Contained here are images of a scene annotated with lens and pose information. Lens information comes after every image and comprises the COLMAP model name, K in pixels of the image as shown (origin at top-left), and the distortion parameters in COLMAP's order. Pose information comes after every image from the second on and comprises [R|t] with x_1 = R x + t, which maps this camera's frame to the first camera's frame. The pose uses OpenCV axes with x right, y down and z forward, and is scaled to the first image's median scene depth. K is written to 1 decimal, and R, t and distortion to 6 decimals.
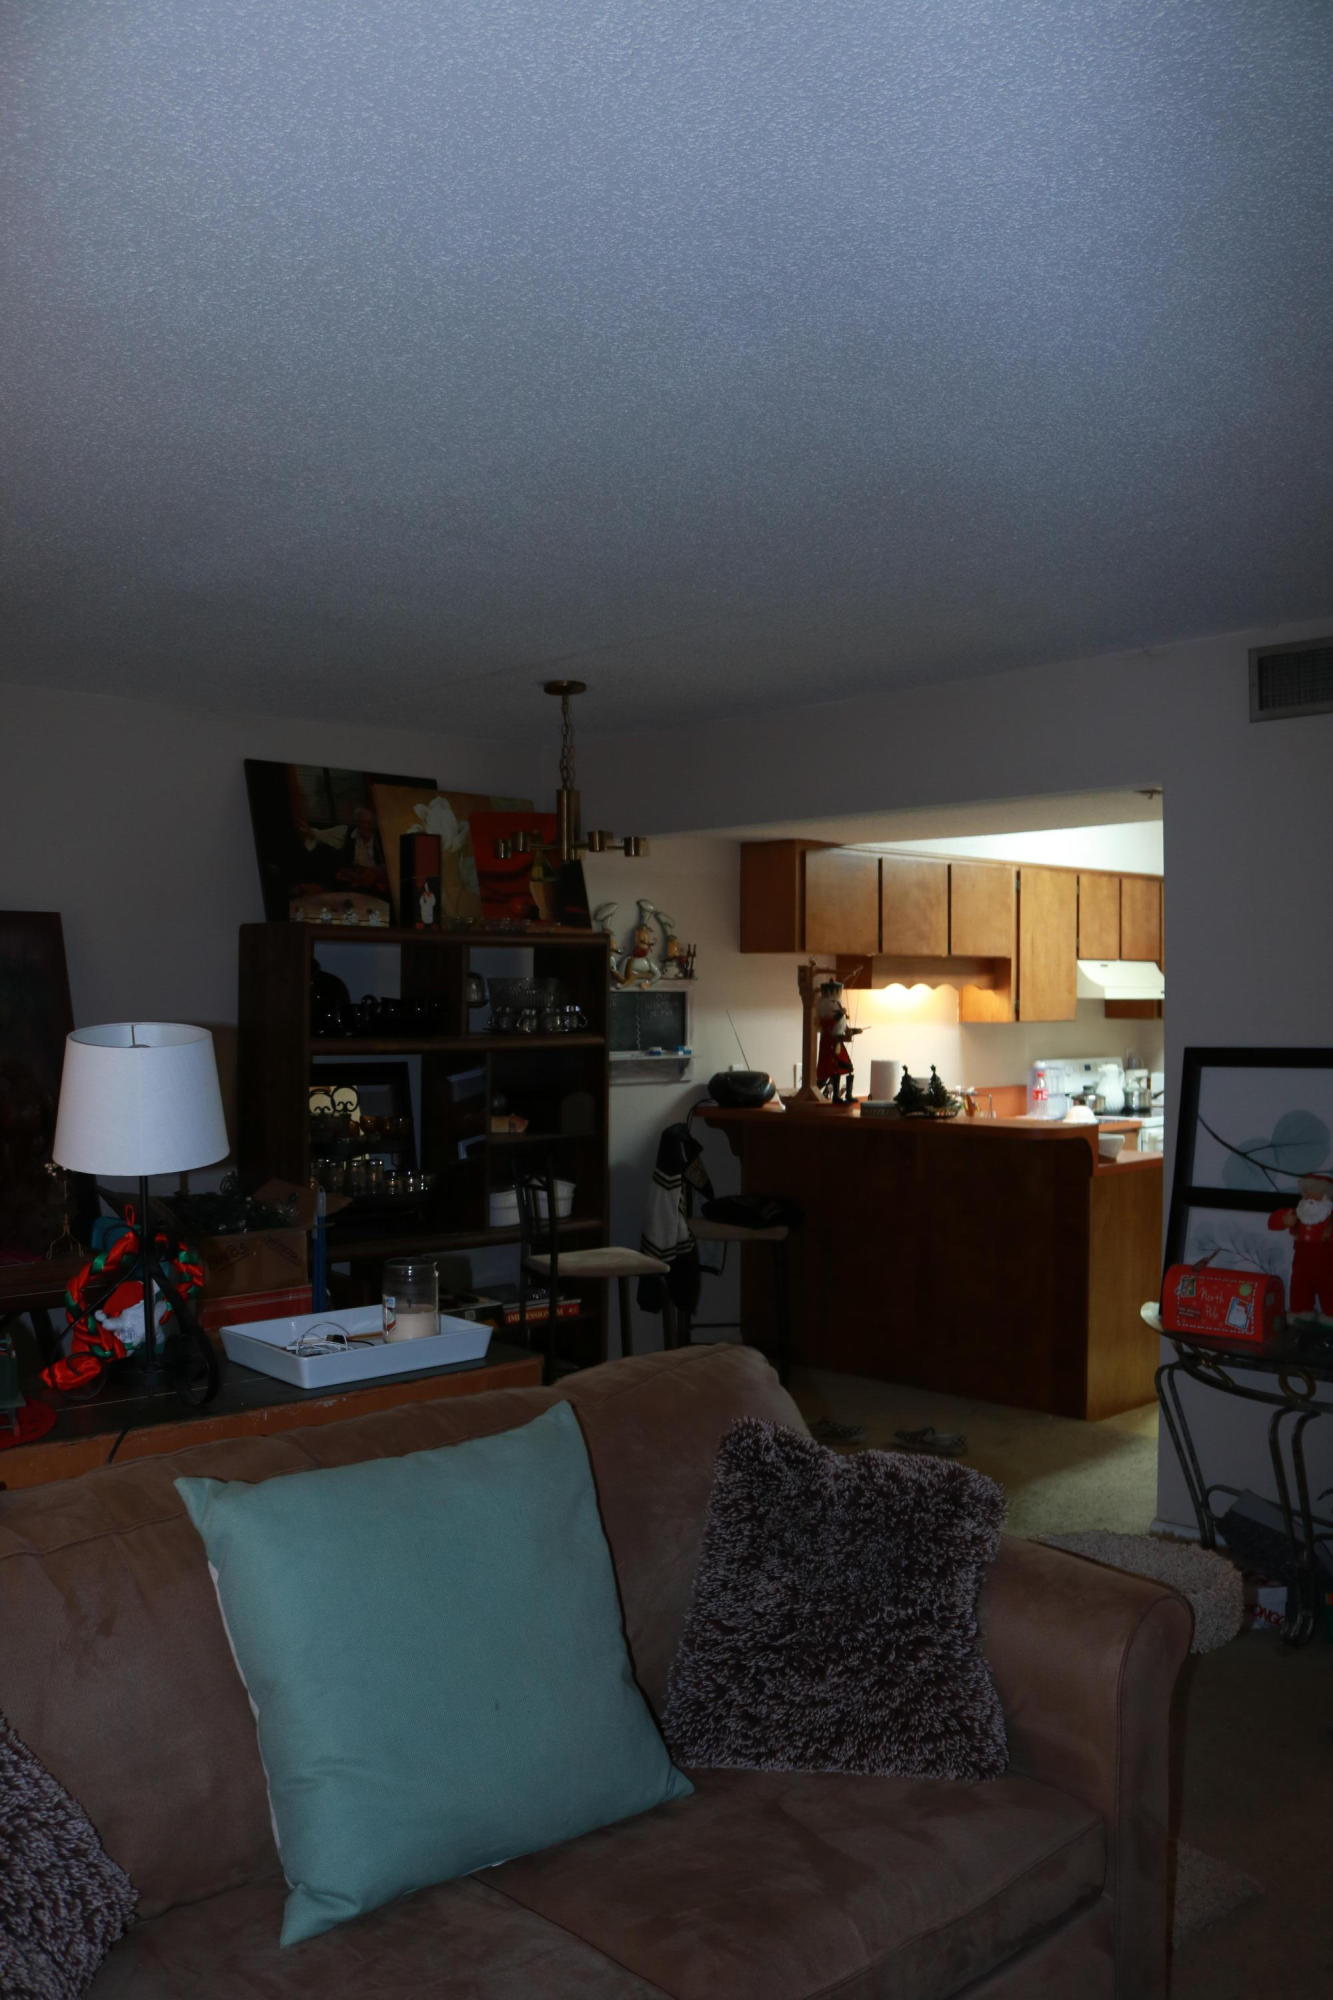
lens RADIAL K [[1673.9, 0, 668.6], [0, 1673.9, 1002.8], [0, 0, 1]] dist [-0.141868, 0.115724]
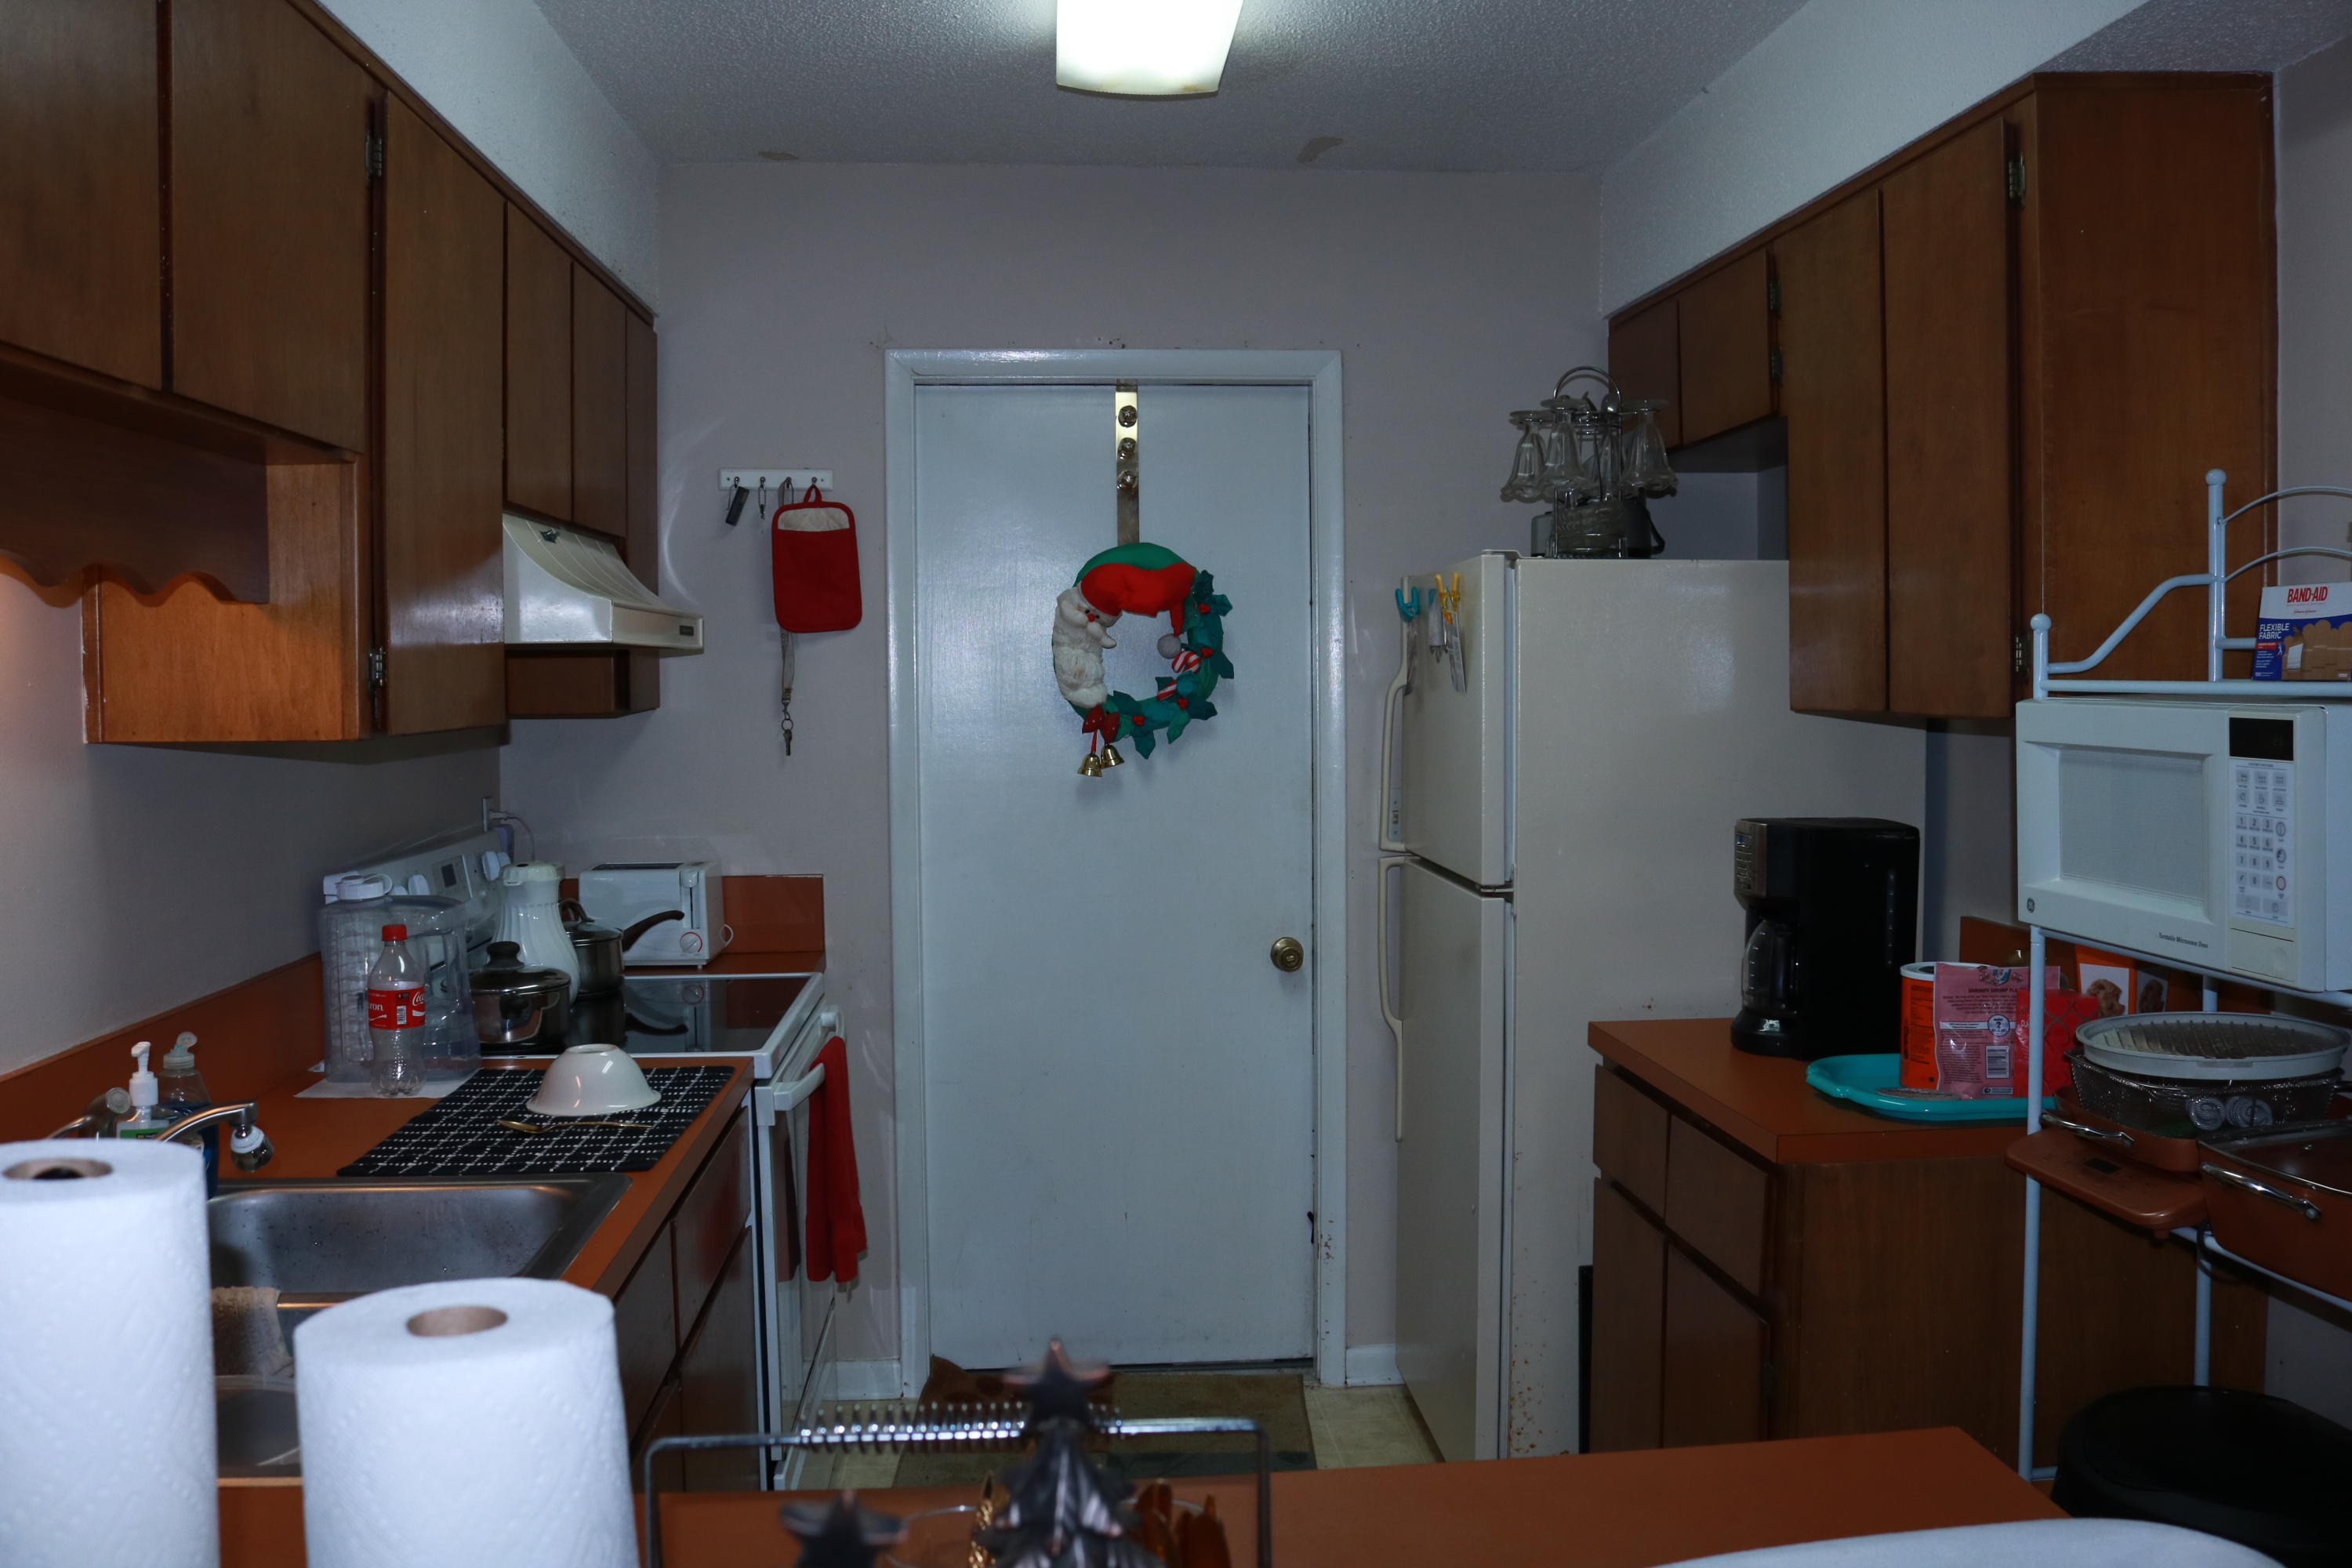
lens RADIAL K [[1968.5, 0, 1189.3], [0, 1968.5, 775.9], [0, 0, 1]] dist [-0.141868, 0.115724]
pose [[0.641318, -0.046327, 0.765875, 0.105584], [0.011791, 0.998653, 0.050534, 0.006184], [-0.767185, -0.023378, 0.641000, 1.041855]]
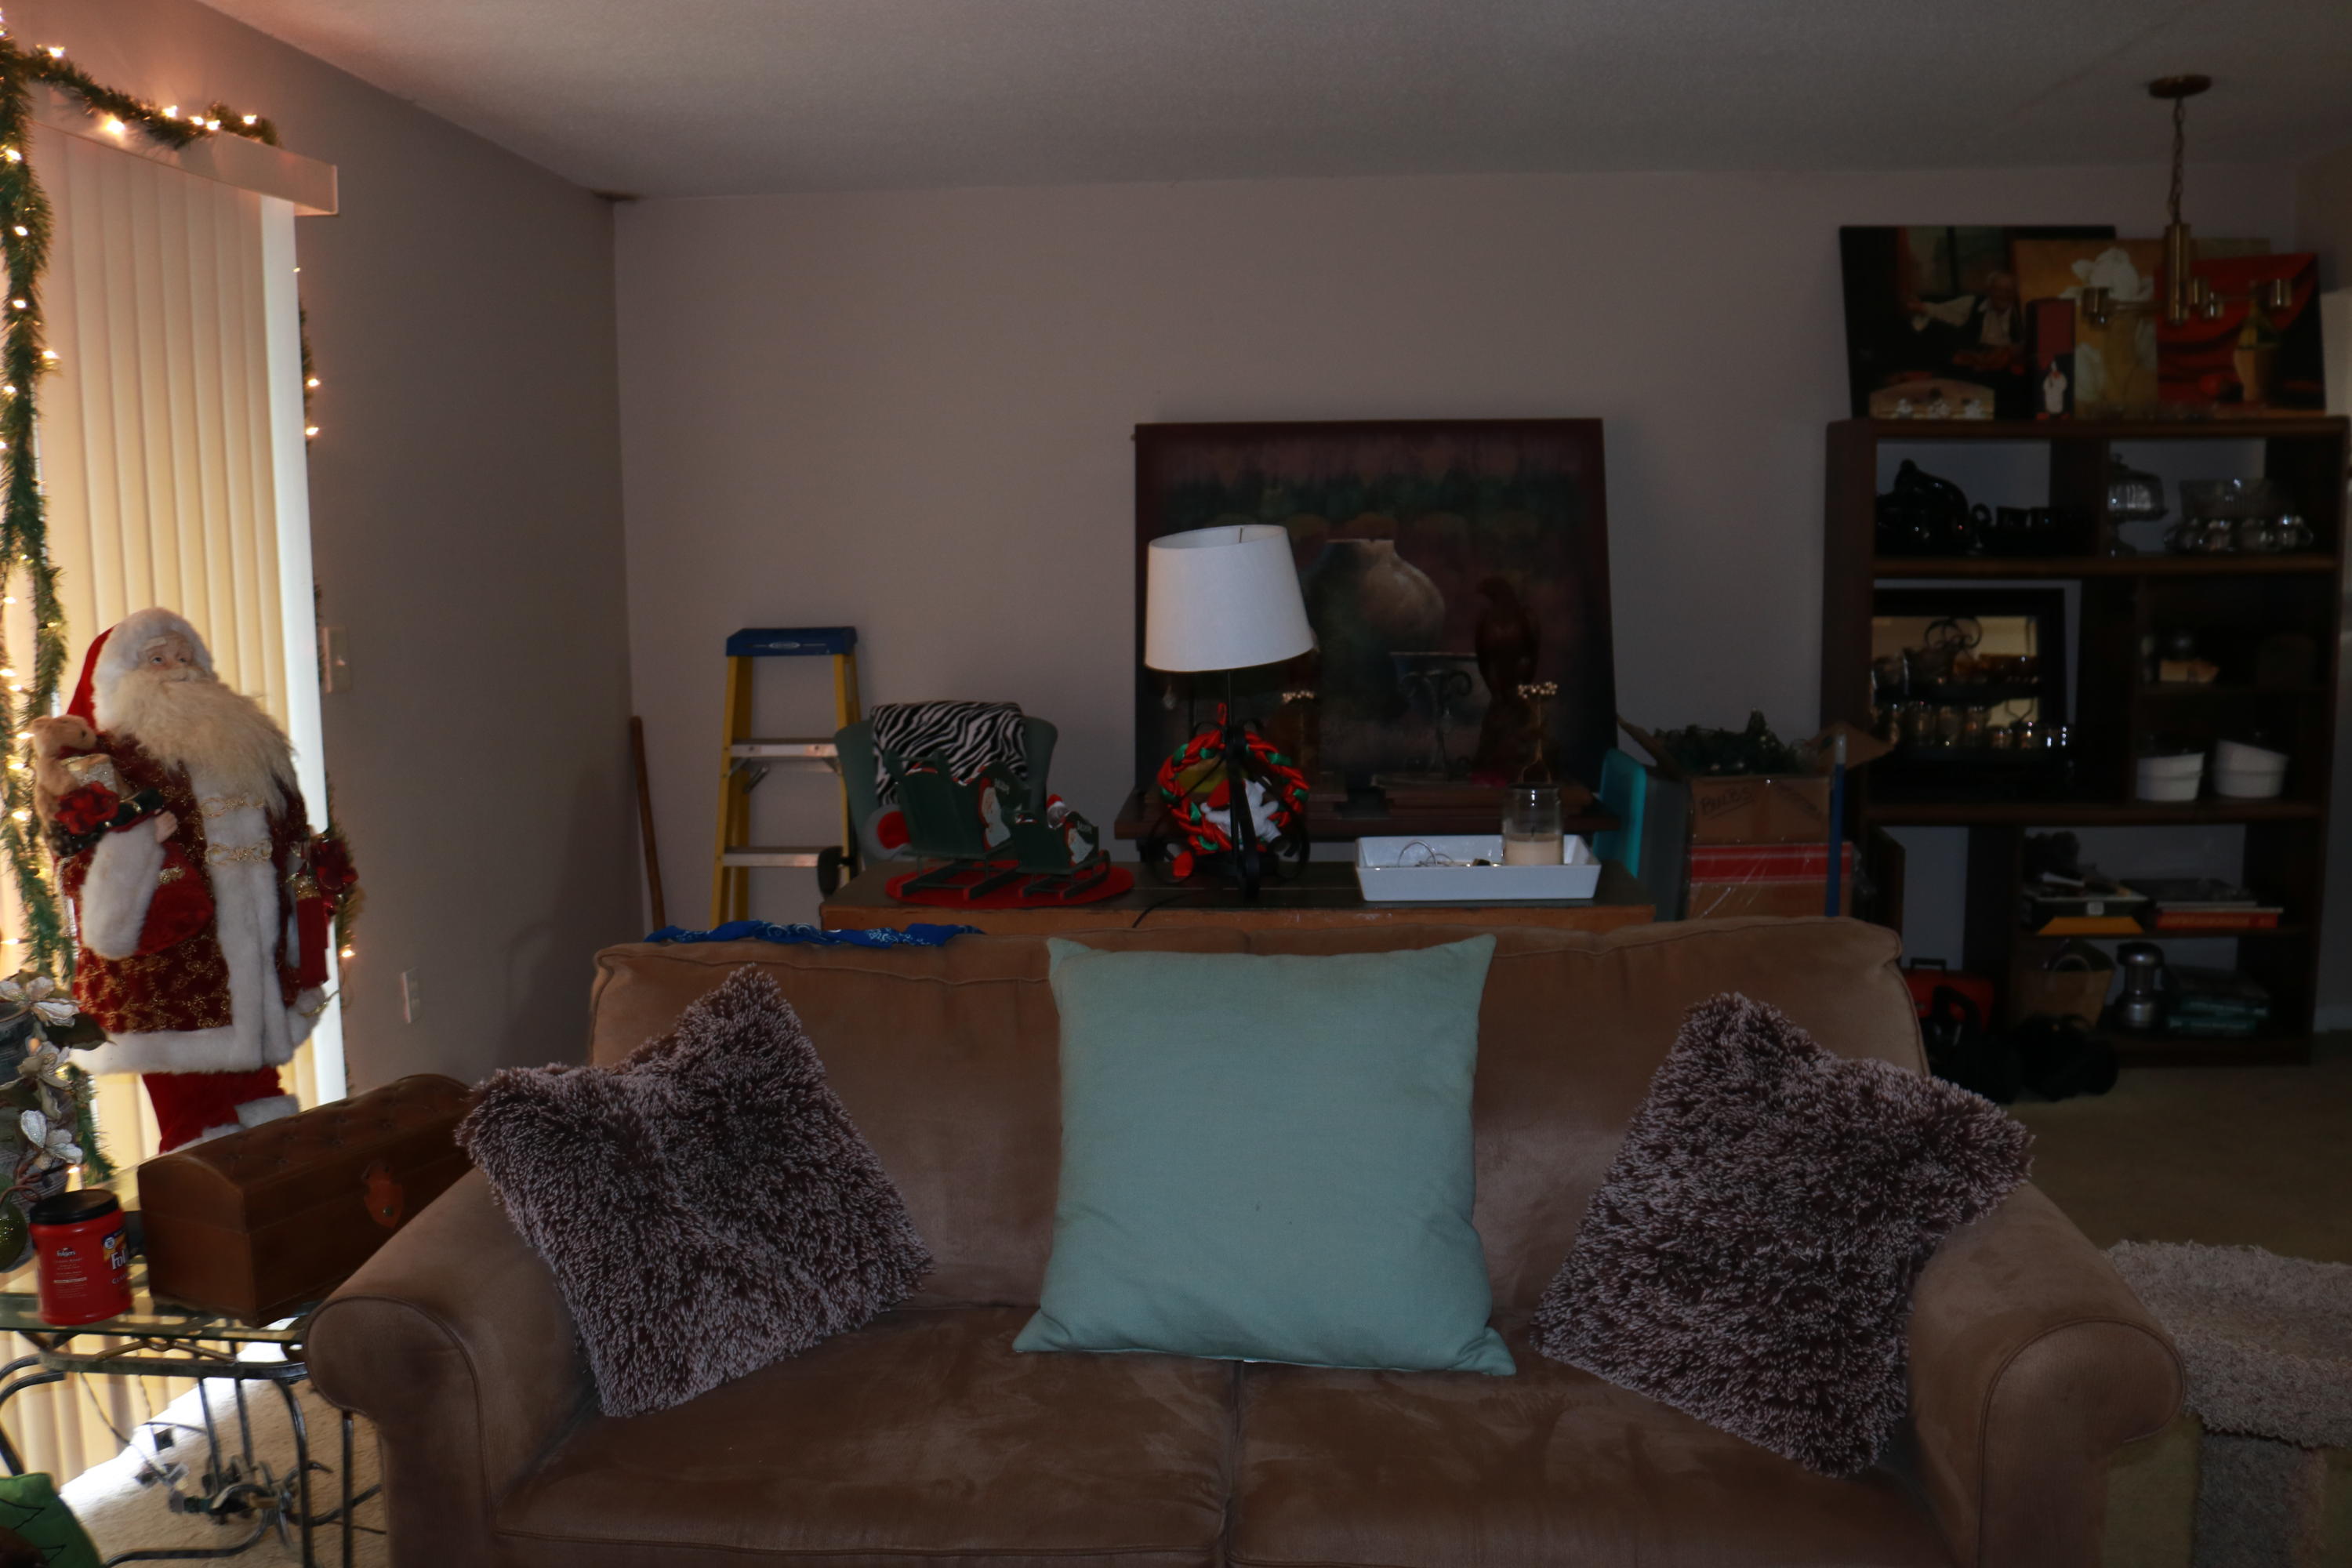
lens RADIAL K [[1968.5, 0, 1190.1], [0, 1968.5, 758.8], [0, 0, 1]] dist [-0.141868, 0.115724]
pose [[0.680368, 0.071578, -0.729367, 0.248698], [0.013911, 0.993778, 0.110503, 0.009498], [0.732739, -0.085329, 0.675139, 0.066740]]
